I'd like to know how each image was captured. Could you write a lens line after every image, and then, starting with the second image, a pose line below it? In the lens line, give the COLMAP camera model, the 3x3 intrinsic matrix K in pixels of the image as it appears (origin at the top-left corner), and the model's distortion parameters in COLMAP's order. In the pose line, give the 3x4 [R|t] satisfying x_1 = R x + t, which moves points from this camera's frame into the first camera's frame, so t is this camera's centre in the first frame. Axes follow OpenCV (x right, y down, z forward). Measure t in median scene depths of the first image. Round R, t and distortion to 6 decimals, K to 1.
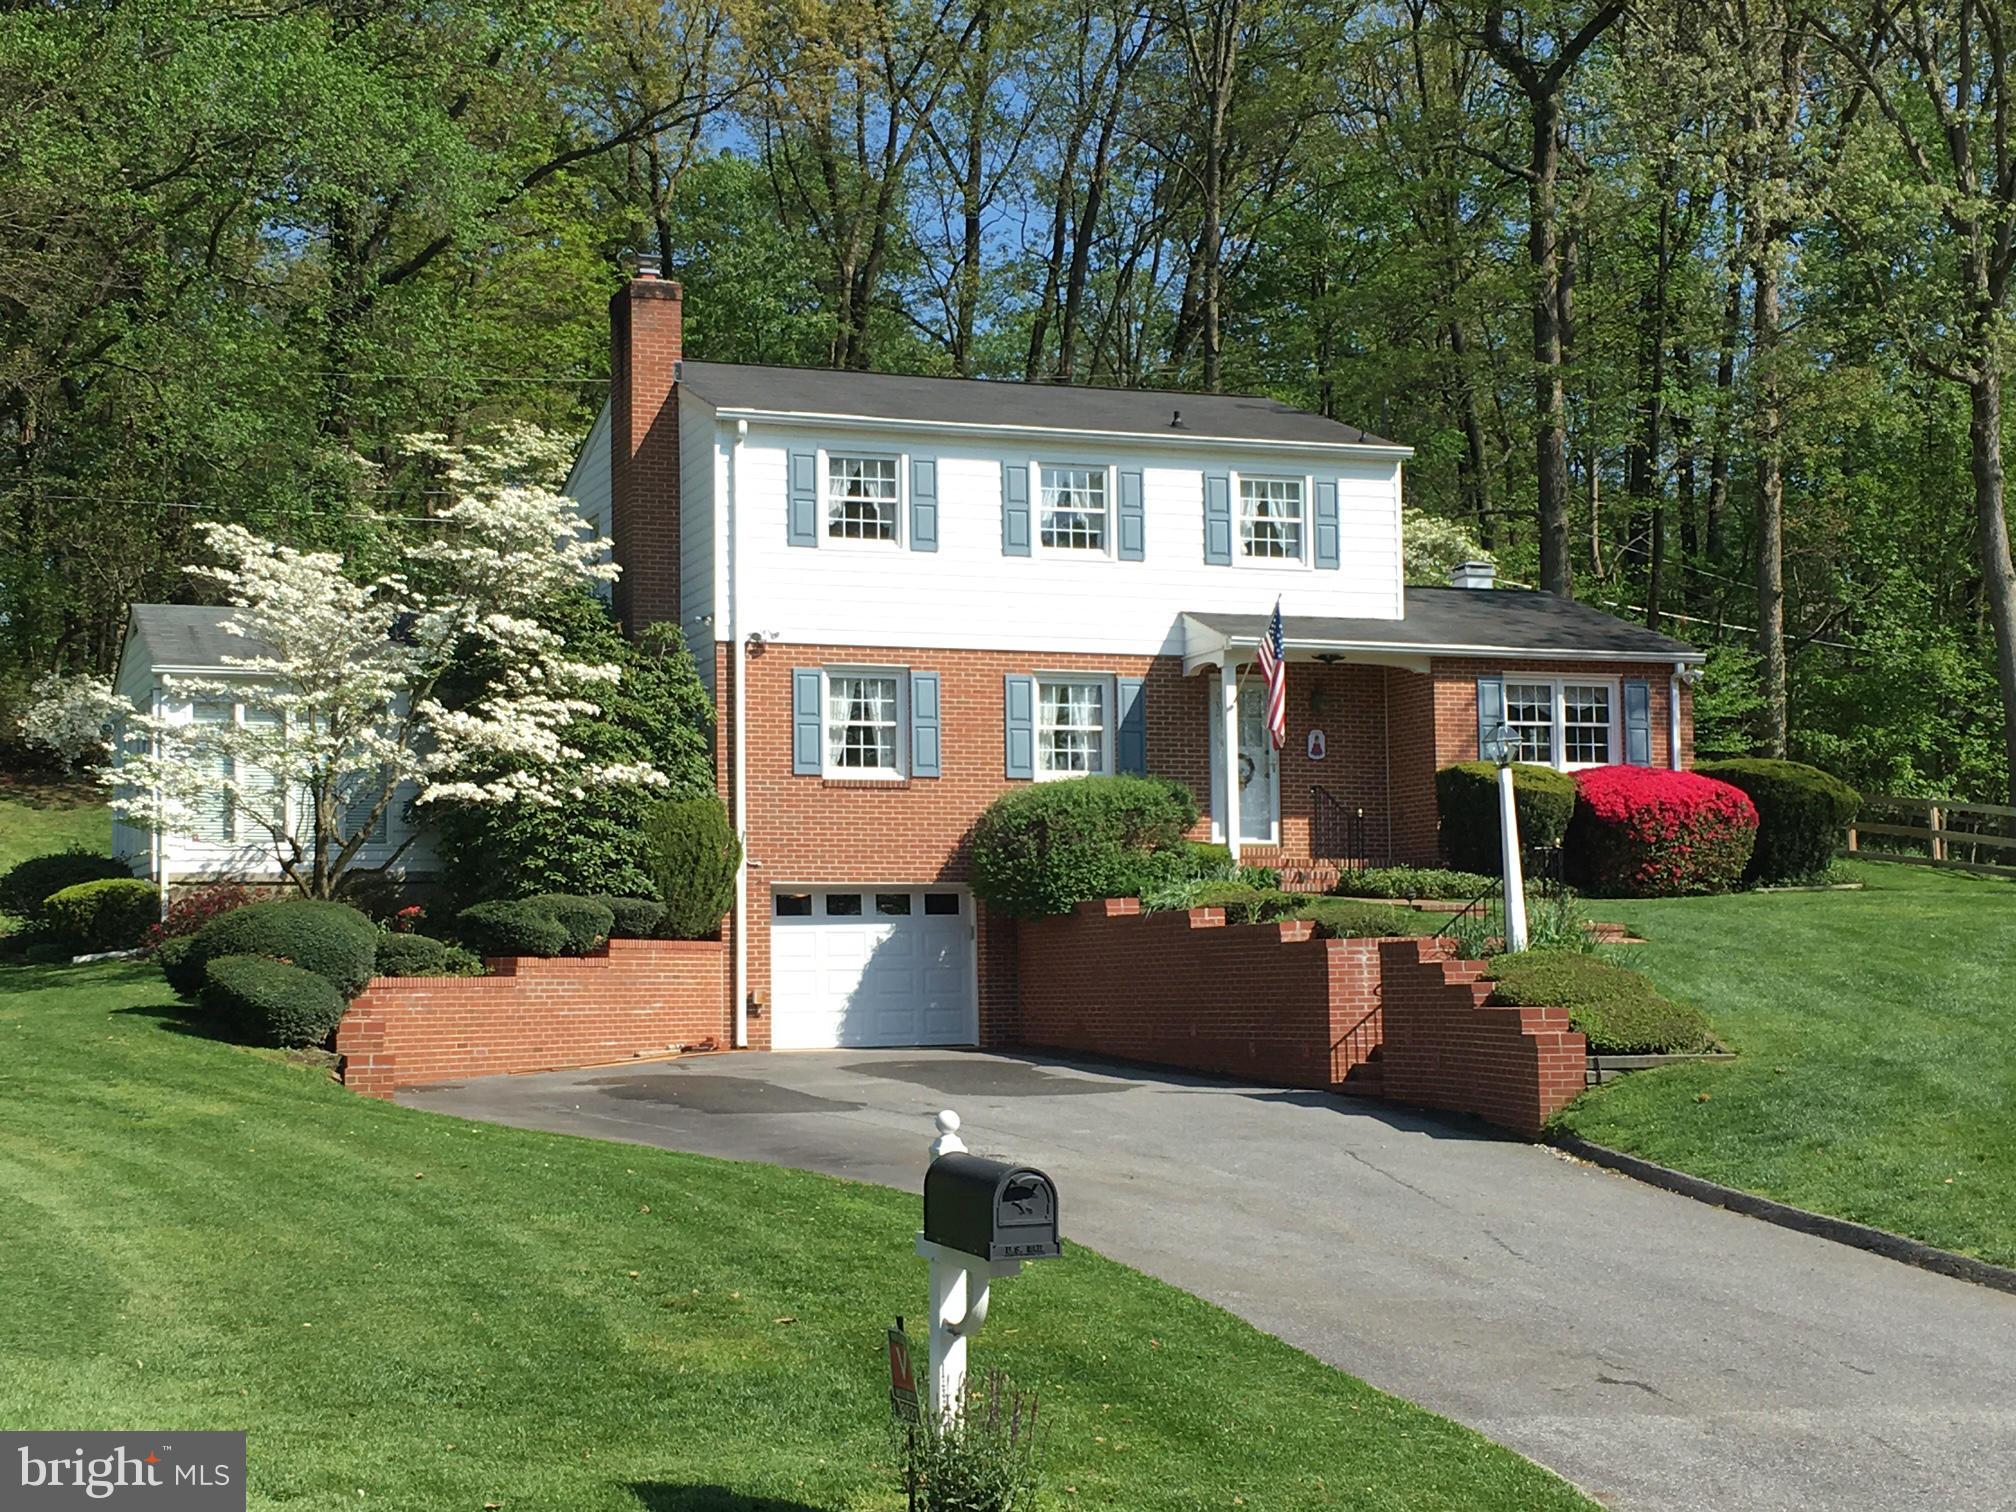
lens RADIAL K [[3080.0, 0, 1008.0], [0, 3080.0, 756.0], [0, 0, 1]] dist [0.041033, 0.046143]
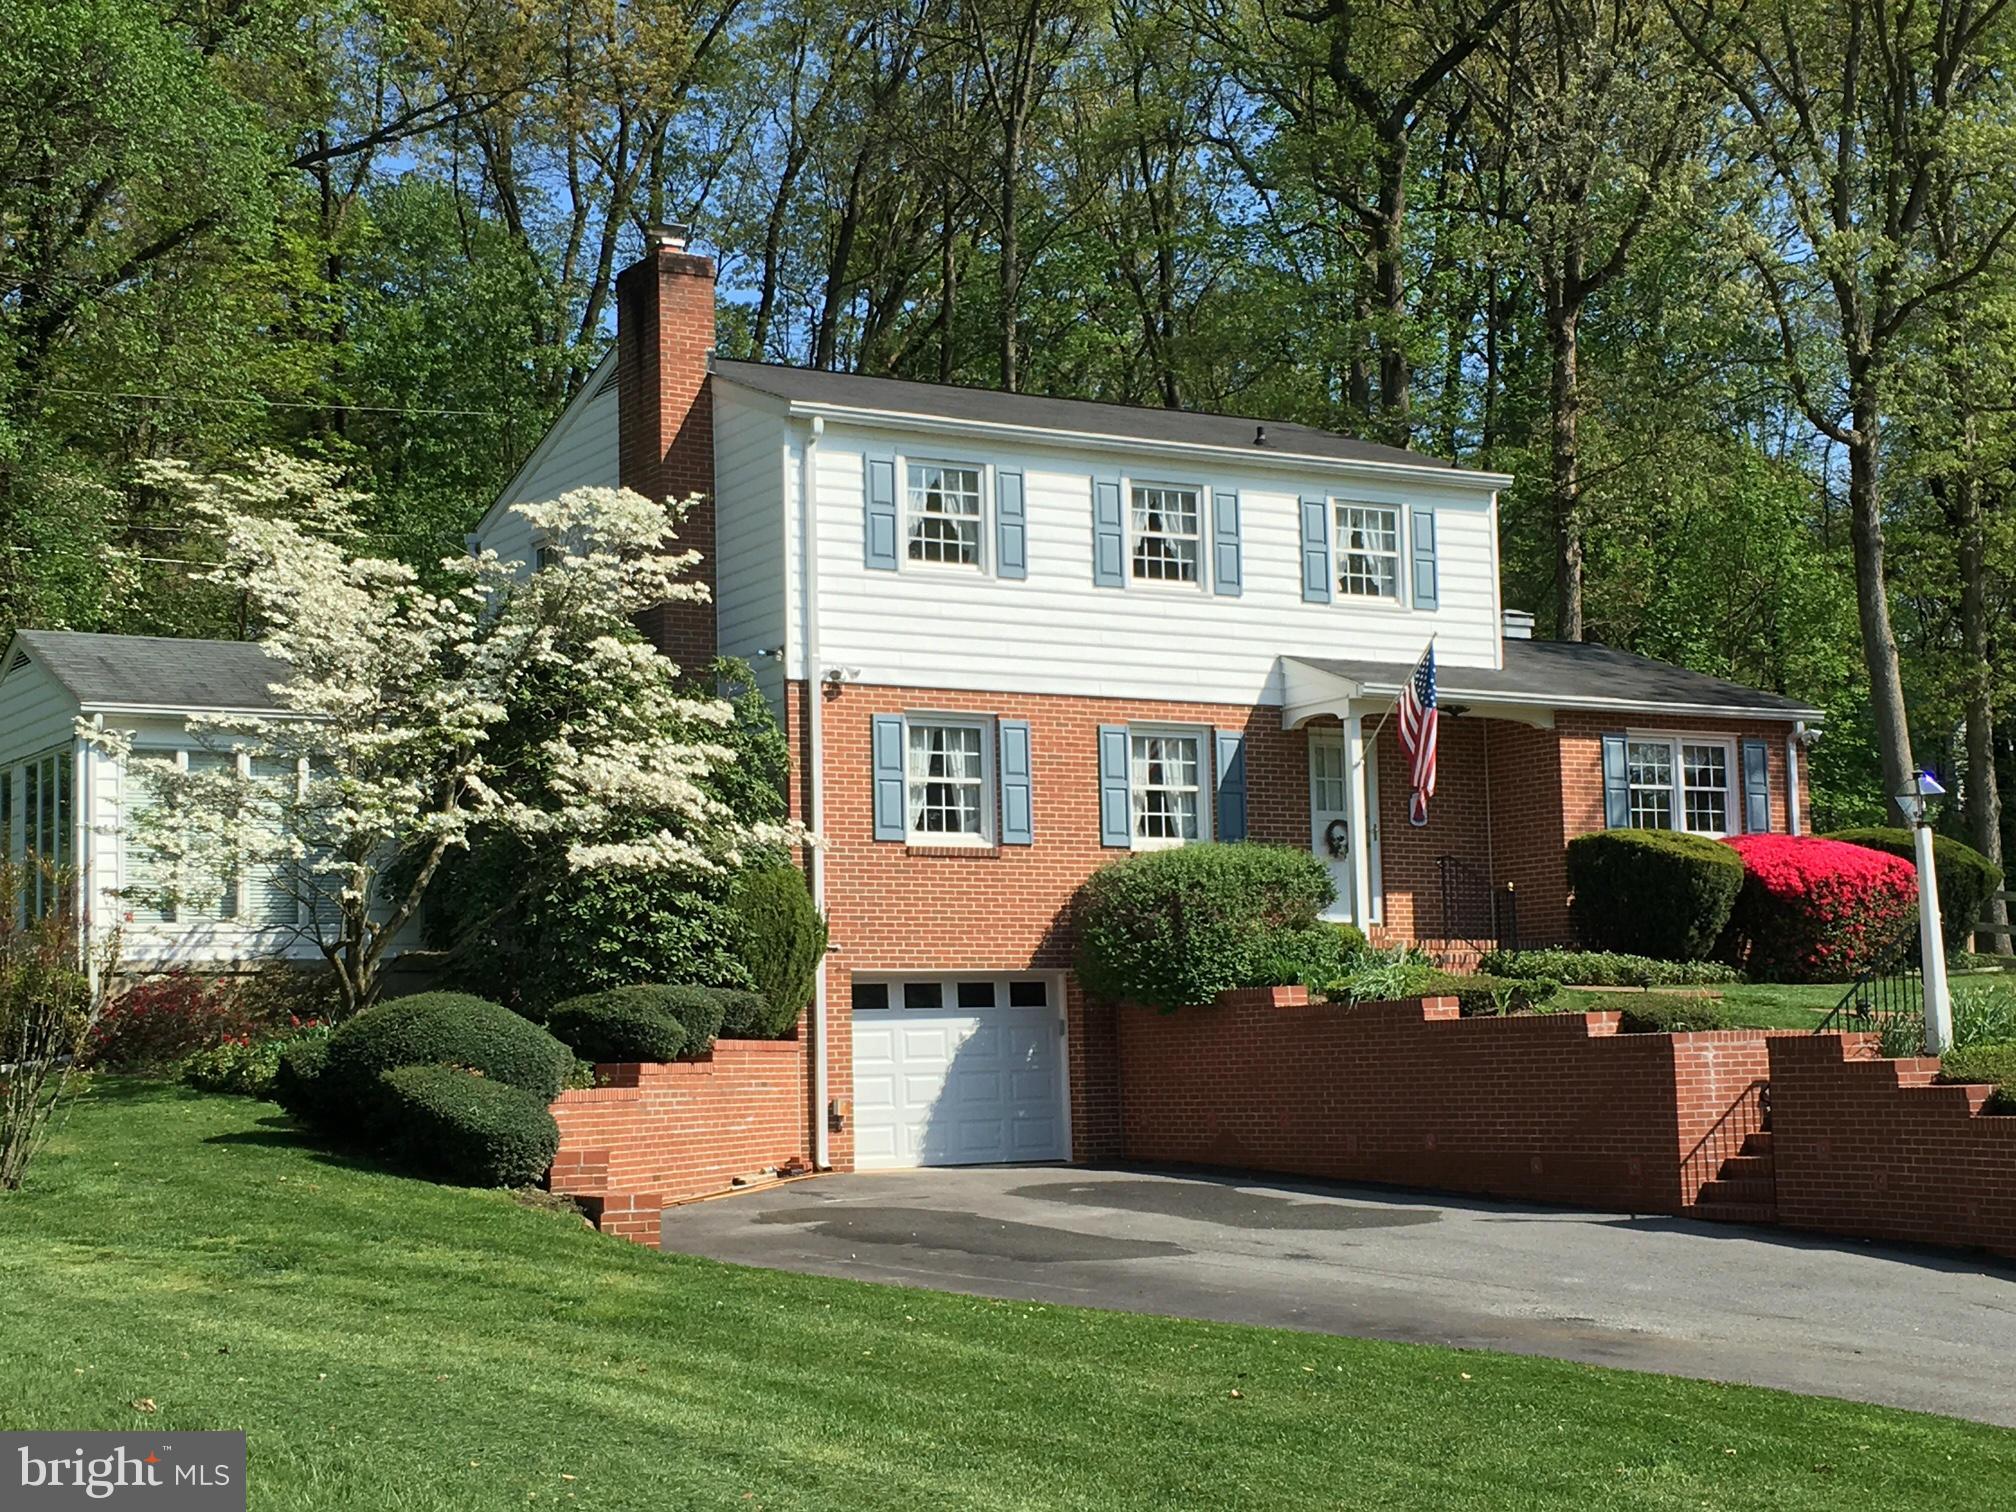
lens RADIAL K [[3080.0, 0, 1008.0], [0, 3080.0, 756.0], [0, 0, 1]] dist [0.041033, 0.046143]
pose [[0.984555, 0.007728, 0.174905, -0.177527], [-0.002596, 0.999560, -0.029551, 0.007664], [-0.175056, 0.028641, 0.984142, 0.165214]]
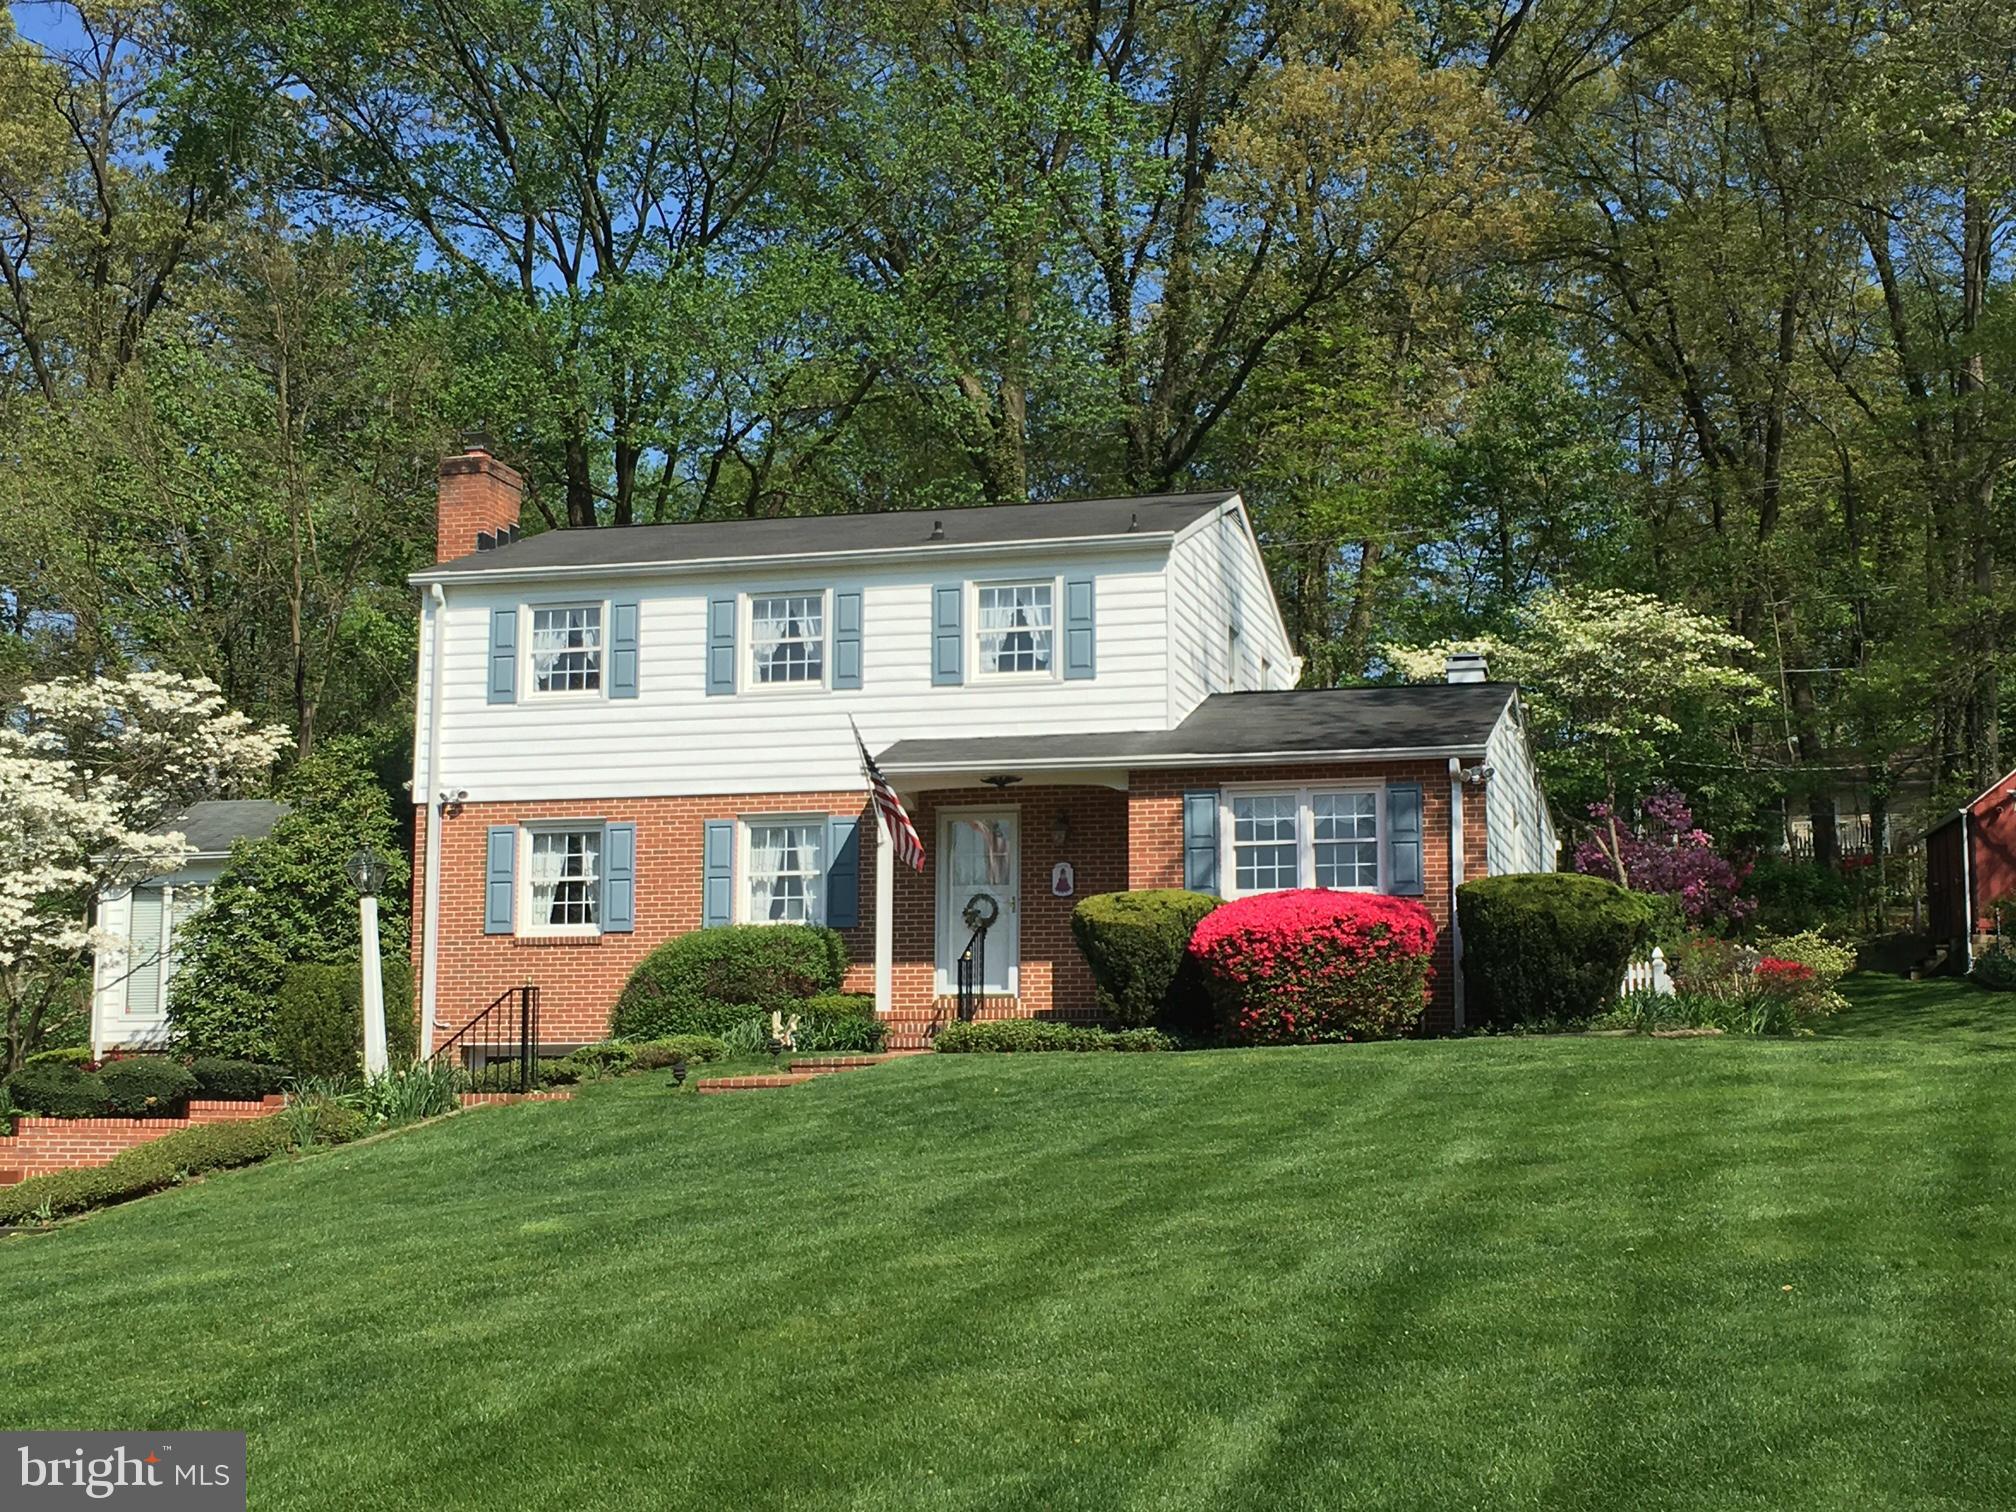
lens RADIAL K [[2946.6, 0, 1008.0], [0, 2946.6, 756.0], [0, 0, 1]] dist [0.038992, 0.086823]
pose [[0.802290, -0.069633, -0.592859, 0.620094], [0.032517, 0.996796, -0.073073, 0.023365], [0.596048, 0.039347, 0.801984, 0.332108]]
